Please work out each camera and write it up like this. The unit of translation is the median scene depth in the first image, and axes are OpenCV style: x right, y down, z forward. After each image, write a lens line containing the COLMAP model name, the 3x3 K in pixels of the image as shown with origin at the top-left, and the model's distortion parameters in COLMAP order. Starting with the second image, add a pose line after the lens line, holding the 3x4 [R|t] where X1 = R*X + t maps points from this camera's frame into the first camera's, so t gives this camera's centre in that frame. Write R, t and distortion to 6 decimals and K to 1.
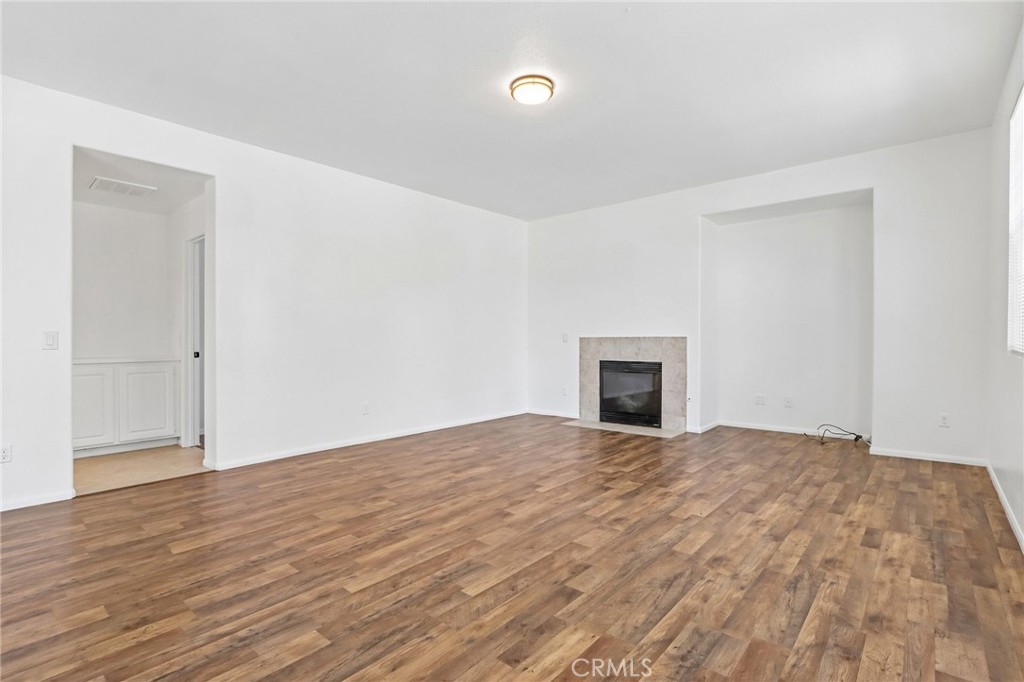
lens RADIAL K [[478.9, 0, 512.6], [0, 478.9, 342.6], [0, 0, 1]] dist [0.003752, 0.000776]
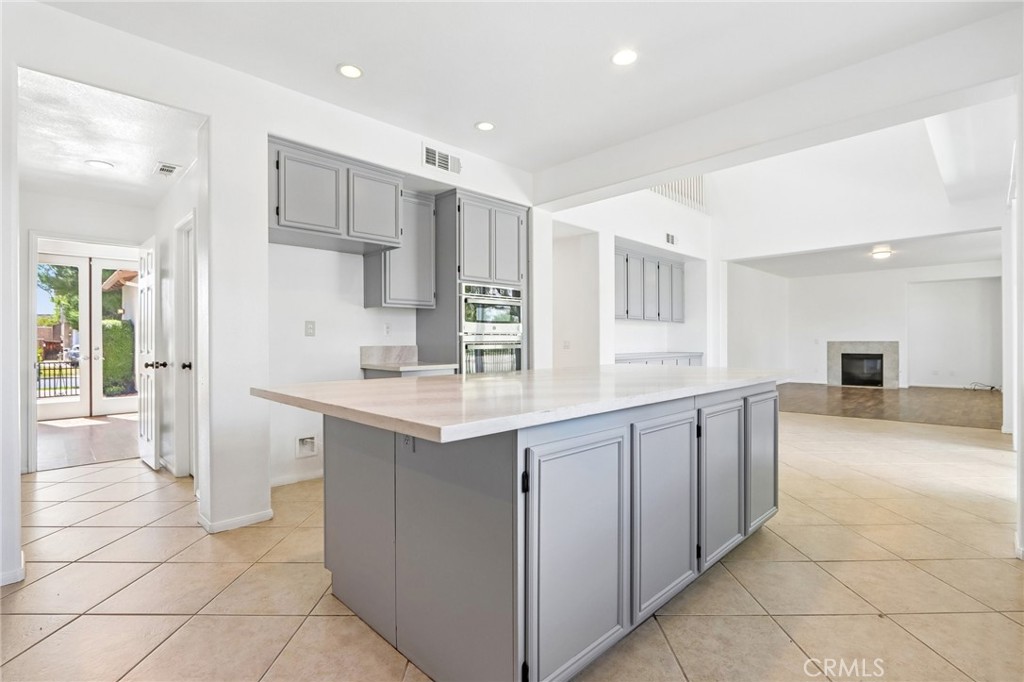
lens RADIAL K [[478.9, 0, 502.1], [0, 478.9, 337.9], [0, 0, 1]] dist [0.003752, 0.000776]
pose [[0.996734, -0.005656, -0.080562, -1.089251], [0.004815, 0.999932, -0.010635, -0.012283], [0.080616, 0.010212, 0.996693, -1.113442]]
